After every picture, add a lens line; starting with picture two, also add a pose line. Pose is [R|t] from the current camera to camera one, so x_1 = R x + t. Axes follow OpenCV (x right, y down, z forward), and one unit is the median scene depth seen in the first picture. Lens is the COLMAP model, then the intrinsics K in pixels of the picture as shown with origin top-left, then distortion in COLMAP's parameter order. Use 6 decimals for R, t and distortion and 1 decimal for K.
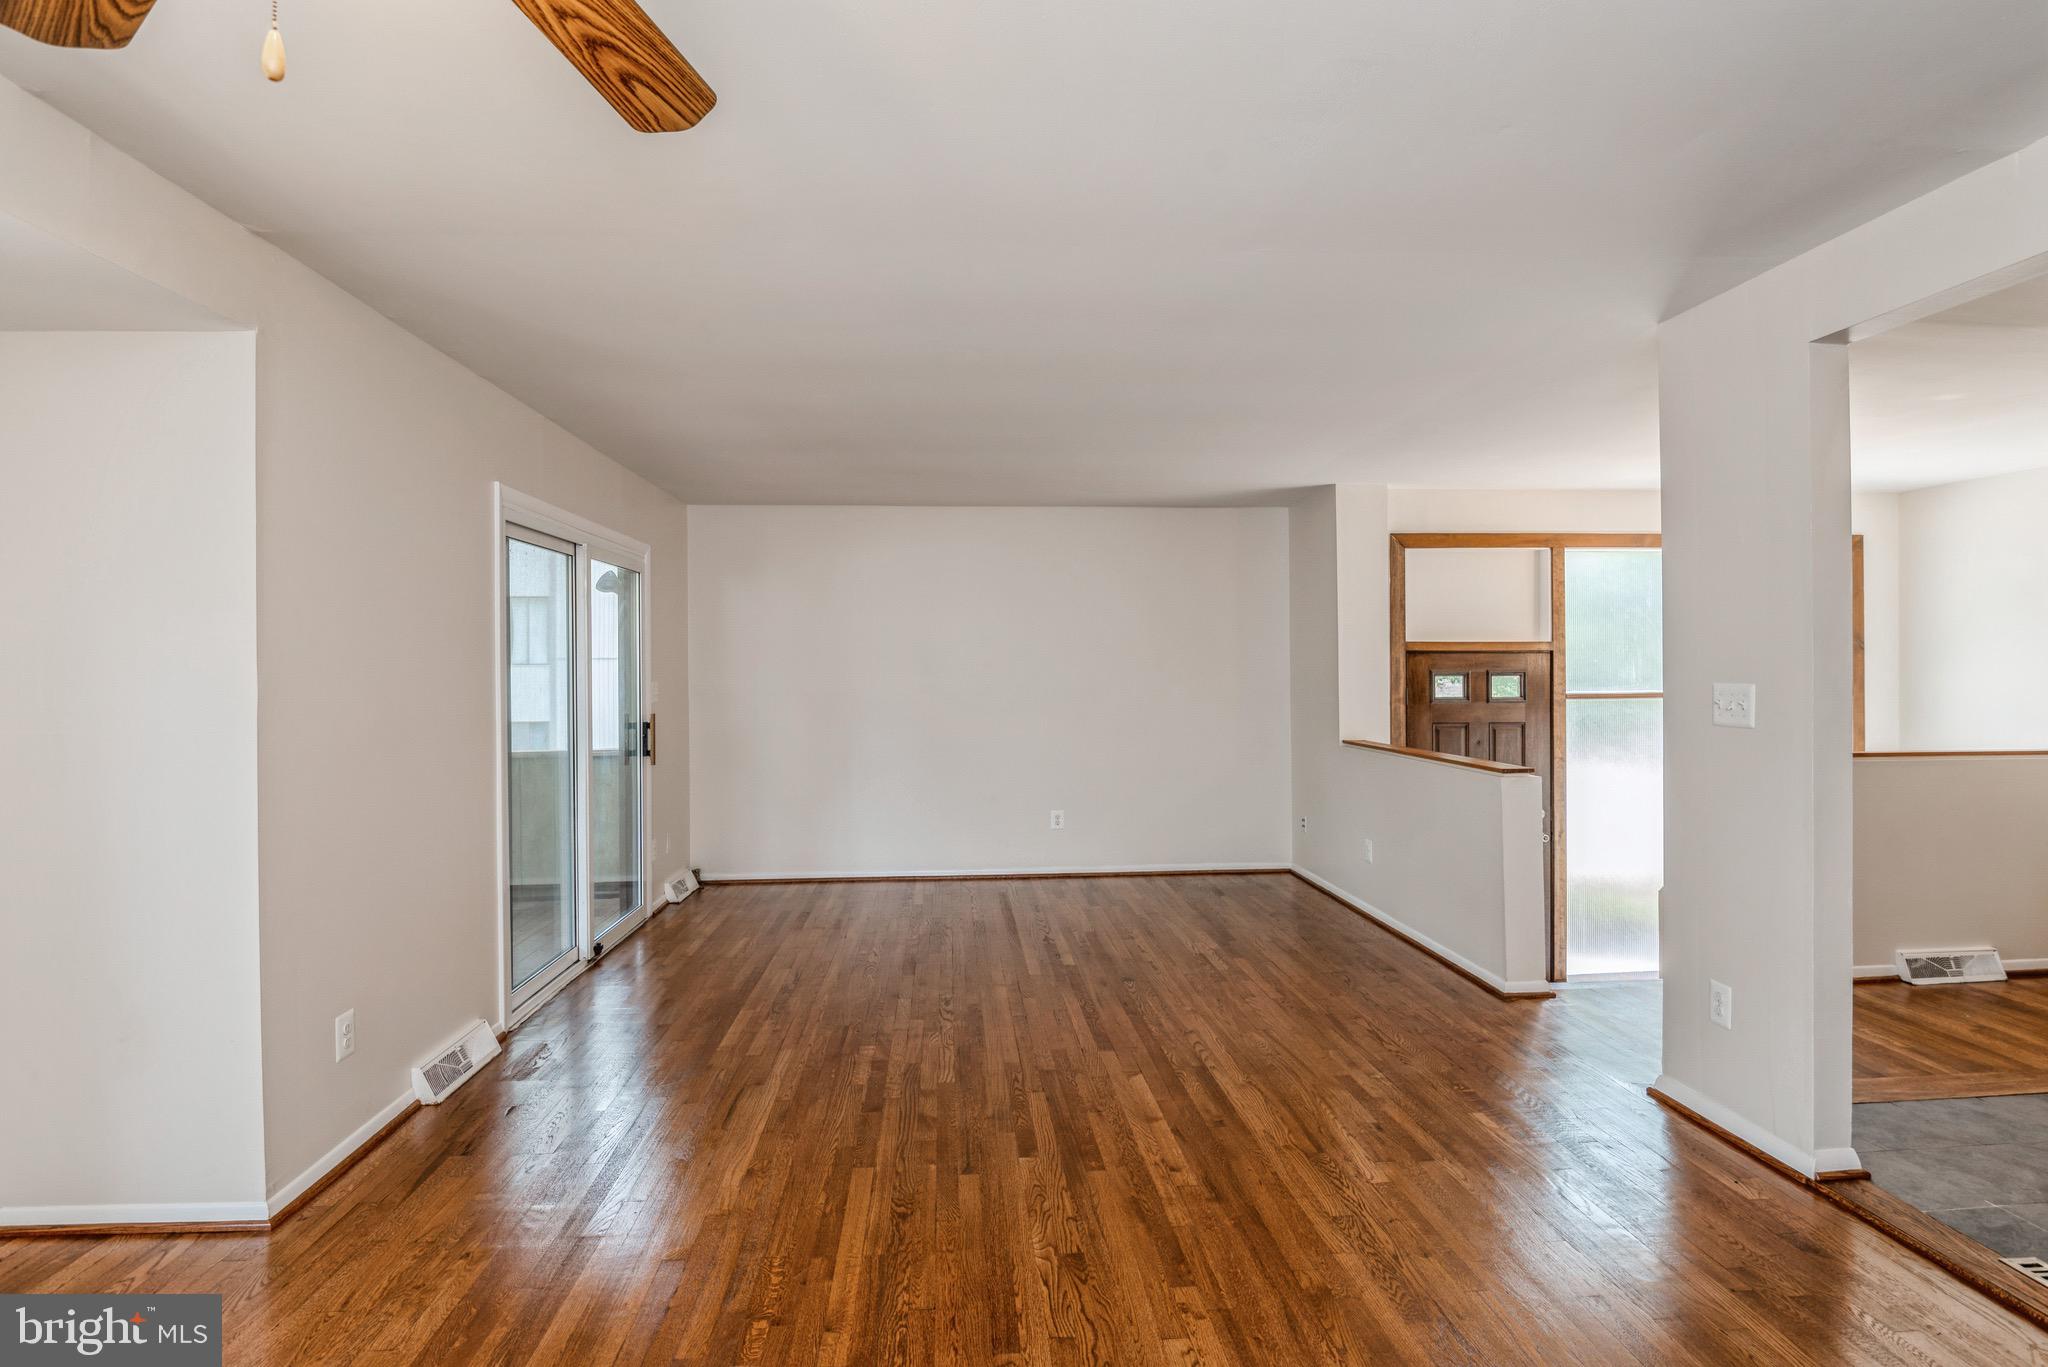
lens RADIAL K [[1019.4, 0, 1024.6], [0, 1019.4, 684.0], [0, 0, 1]] dist [-0.003297, -0.000339]
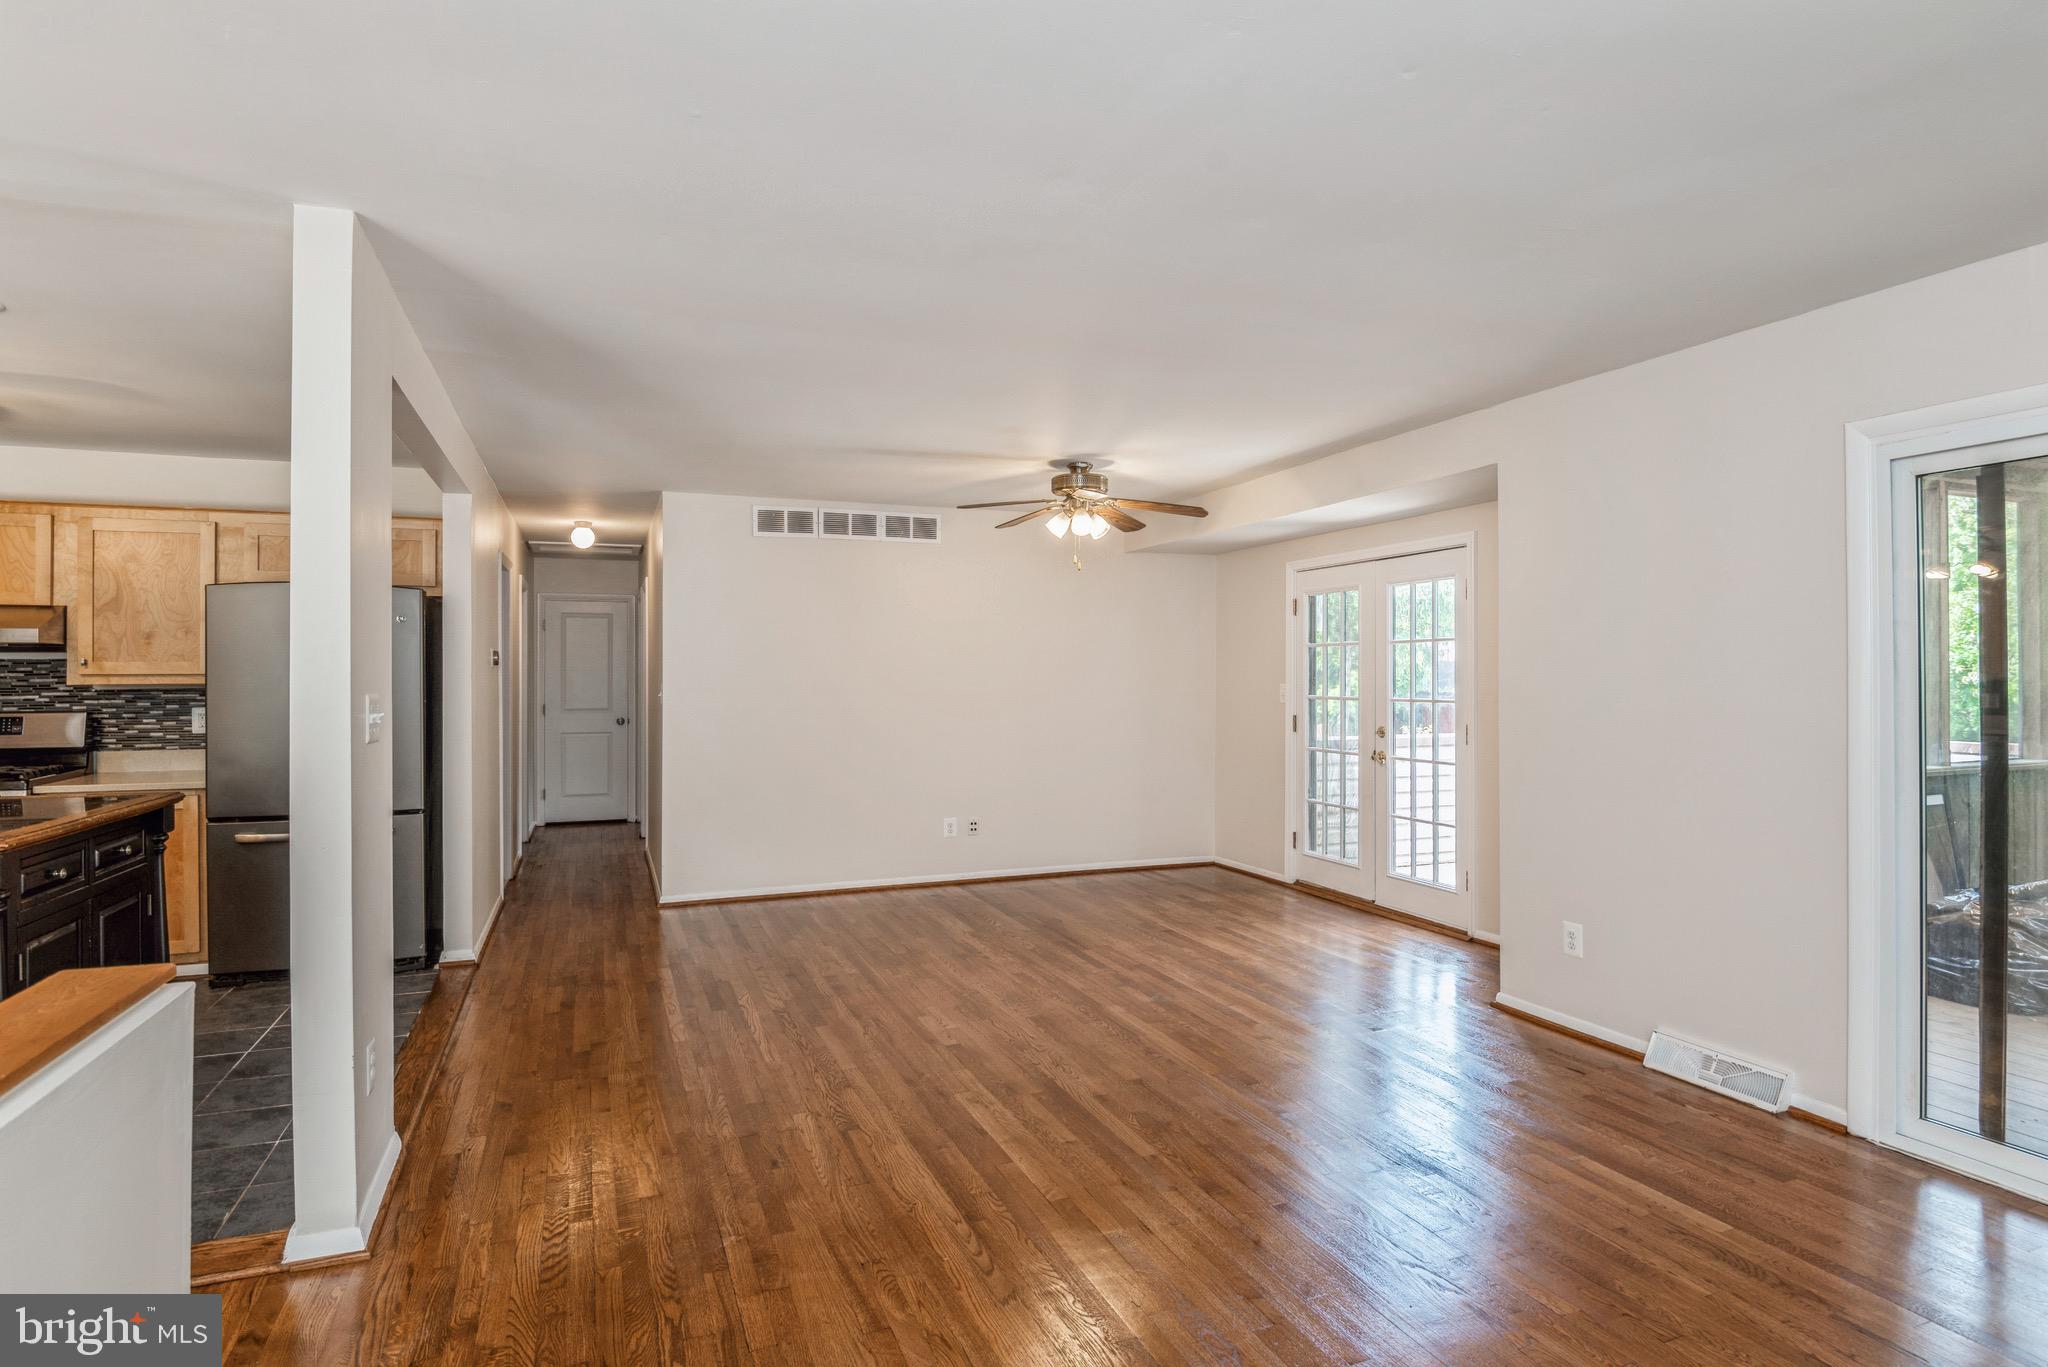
lens RADIAL K [[1072.0, 0, 1015.9], [0, 1072.0, 671.2], [0, 0, 1]] dist [-0.017062, -0.003240]
pose [[-0.954764, 0.006783, -0.297287, 0.367168], [0.005383, 0.999970, 0.005529, -0.018720], [0.297316, 0.003678, -0.954772, 1.730631]]
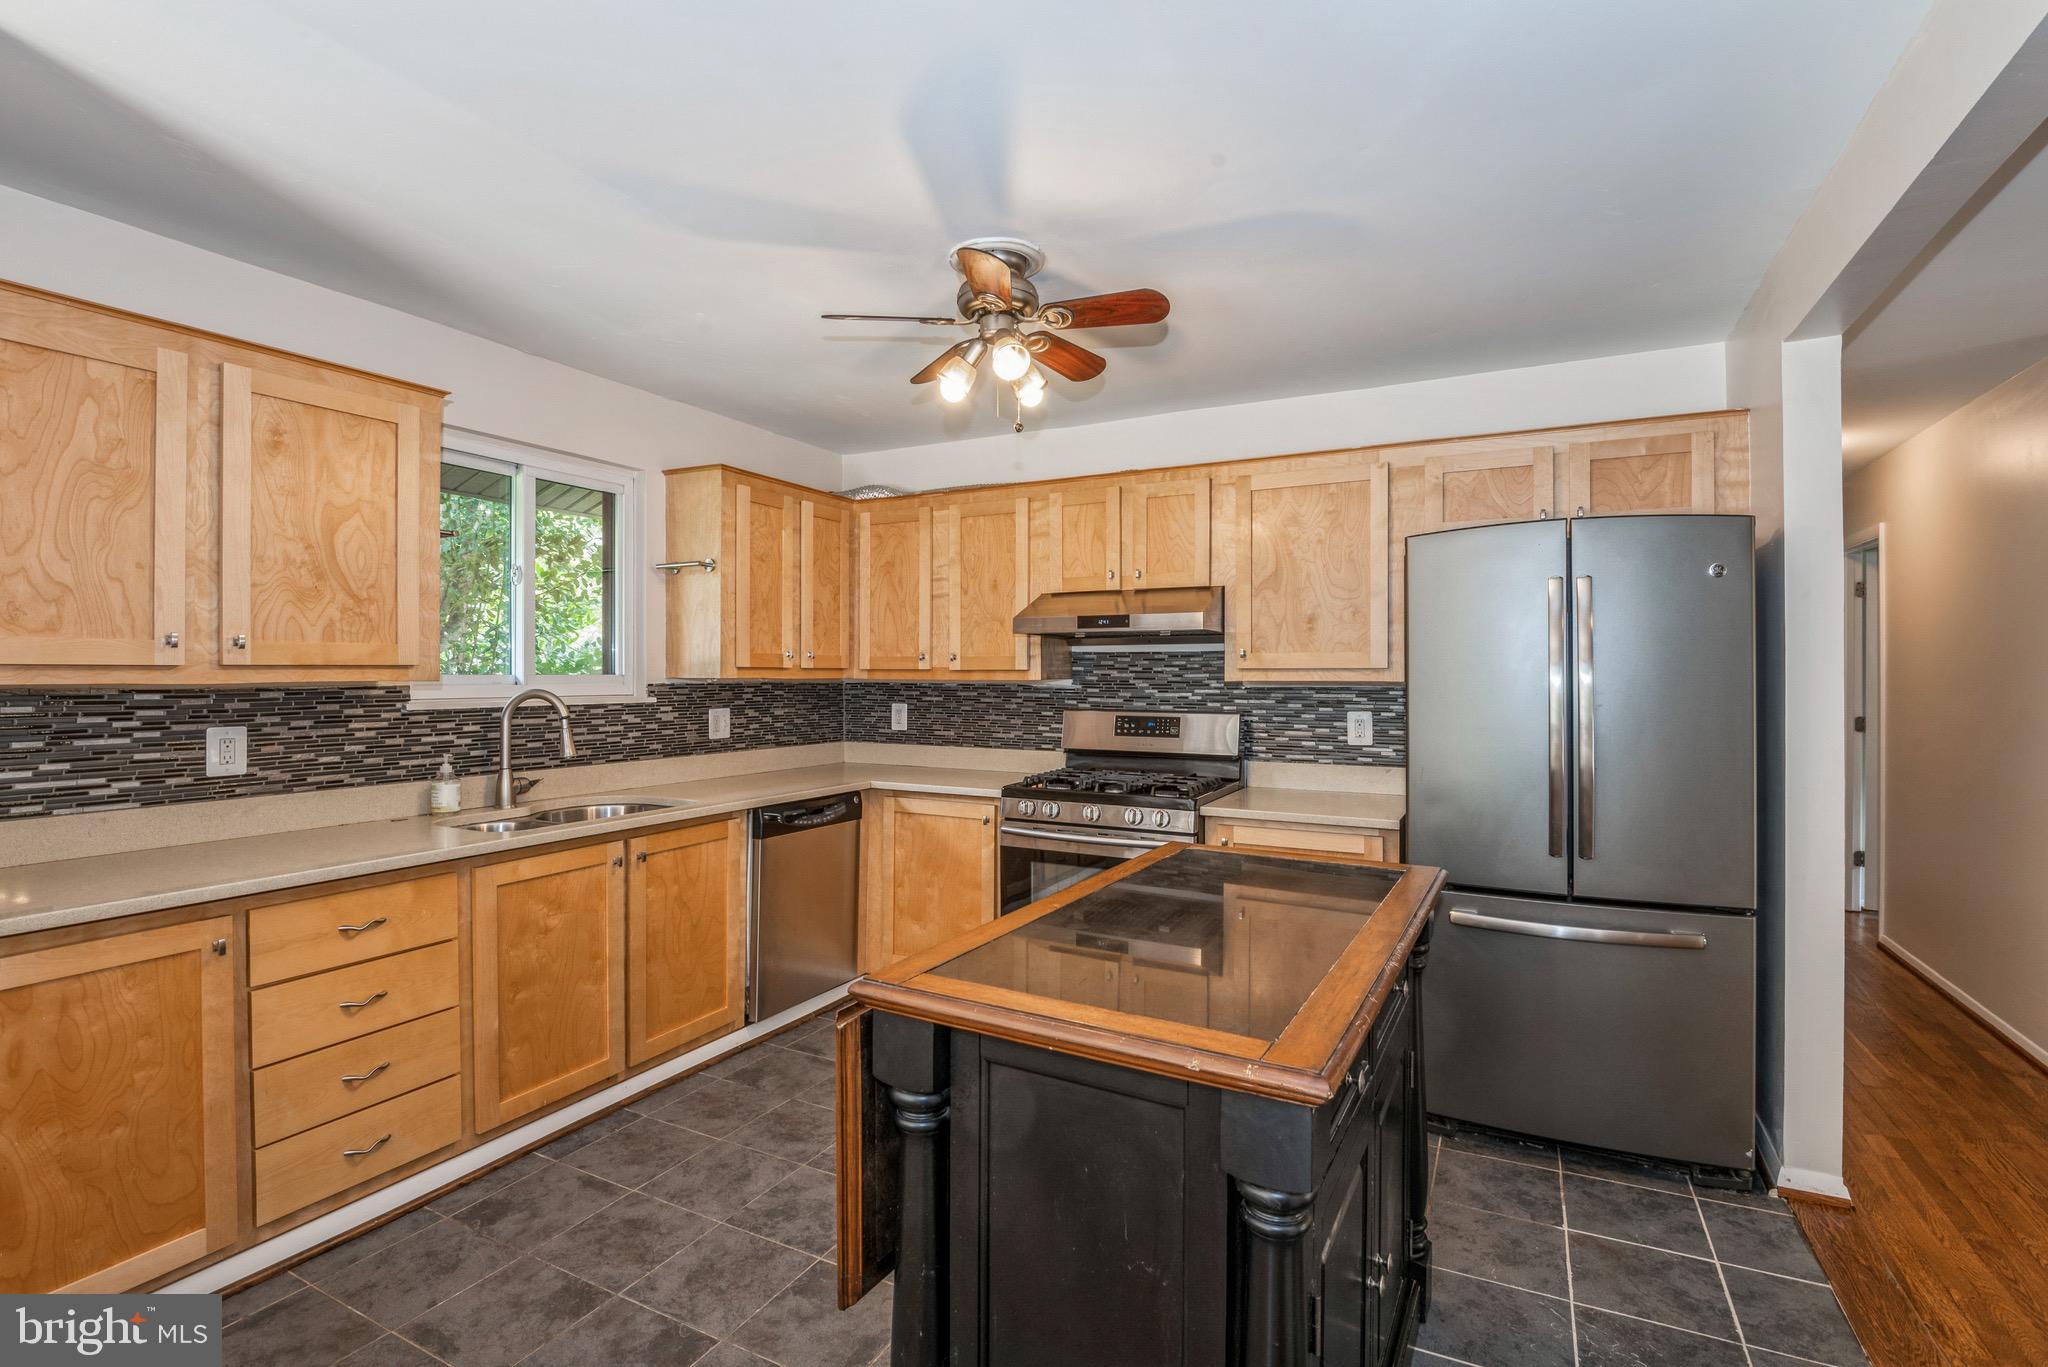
lens RADIAL K [[942.8, 0, 1020.0], [0, 942.8, 667.4], [0, 0, 1]] dist [-0.011712, -0.001886]
pose [[-0.851232, 0.006735, 0.524747, 0.792624], [0.007373, 0.999972, -0.000874, -0.015773], [-0.524738, 0.003125, -0.851258, 1.034226]]
